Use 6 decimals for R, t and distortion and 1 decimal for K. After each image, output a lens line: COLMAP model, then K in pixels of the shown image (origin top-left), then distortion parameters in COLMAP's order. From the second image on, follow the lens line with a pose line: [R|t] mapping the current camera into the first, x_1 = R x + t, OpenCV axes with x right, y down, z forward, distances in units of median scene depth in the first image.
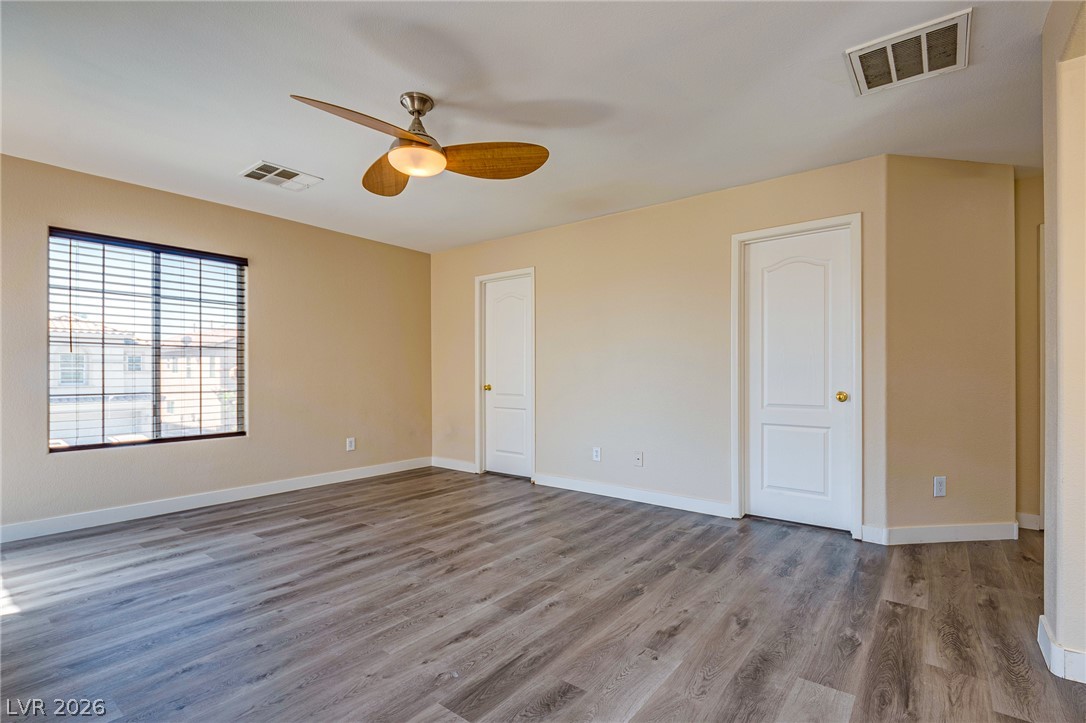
lens RADIAL K [[511.6, 0, 551.5], [0, 511.6, 367.7], [0, 0, 1]] dist [-0.004373, -0.001229]
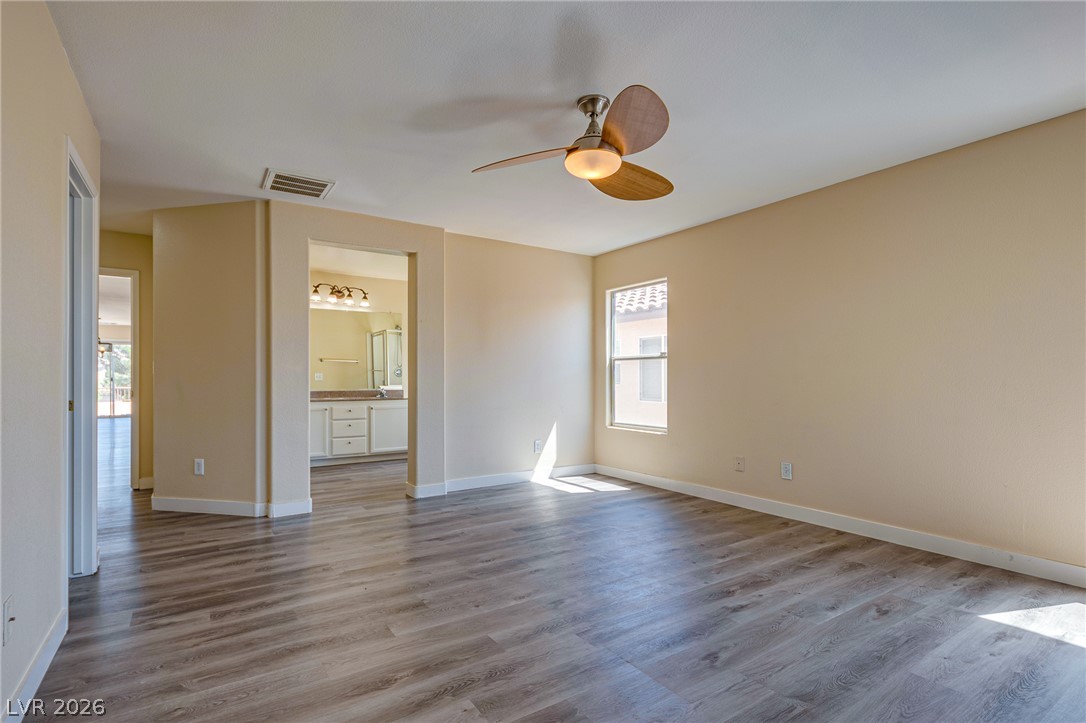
lens RADIAL K [[511.6, 0, 532.8], [0, 511.6, 367.0], [0, 0, 1]] dist [-0.004373, -0.001229]
pose [[-0.945743, 0.005283, 0.324873, -0.367342], [-0.003589, 0.999637, -0.026706, 0.010383], [-0.324896, -0.026423, -0.945380, 1.536003]]
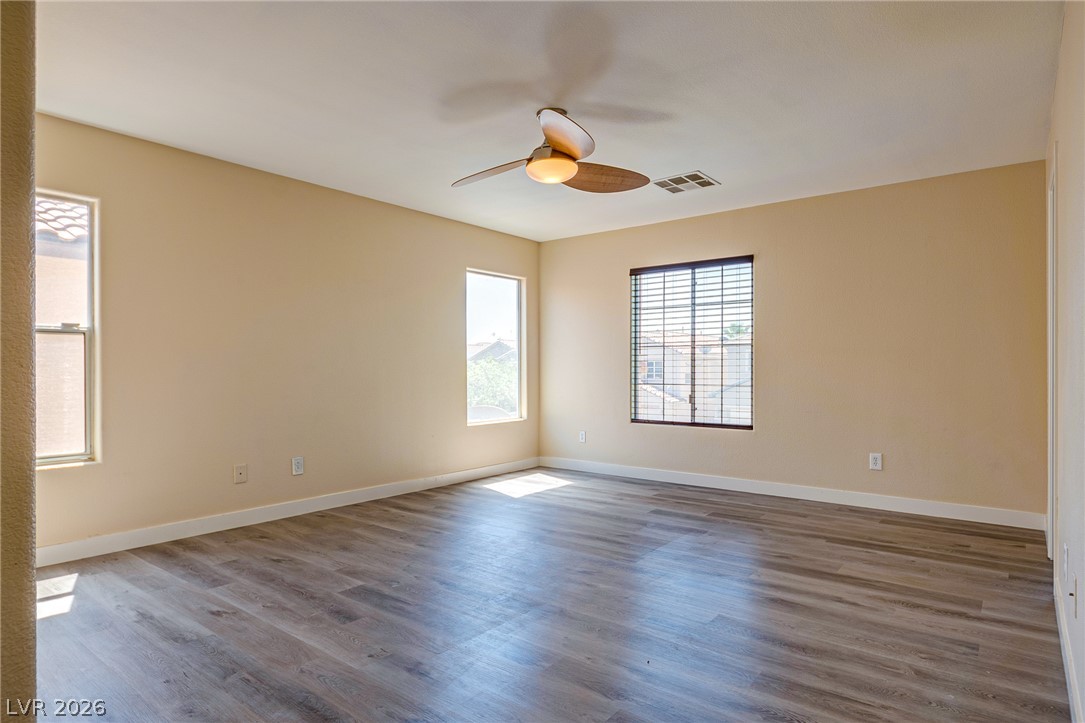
lens RADIAL K [[608.0, 0, 543.1], [0, 608.0, 367.5], [0, 0, 1]] dist [-0.000445, -0.006390]
pose [[-0.021117, -0.002283, -0.999774, 0.783532], [0.008360, 0.999962, -0.002460, 0.010098], [0.999742, -0.008410, -0.021097, 0.779627]]
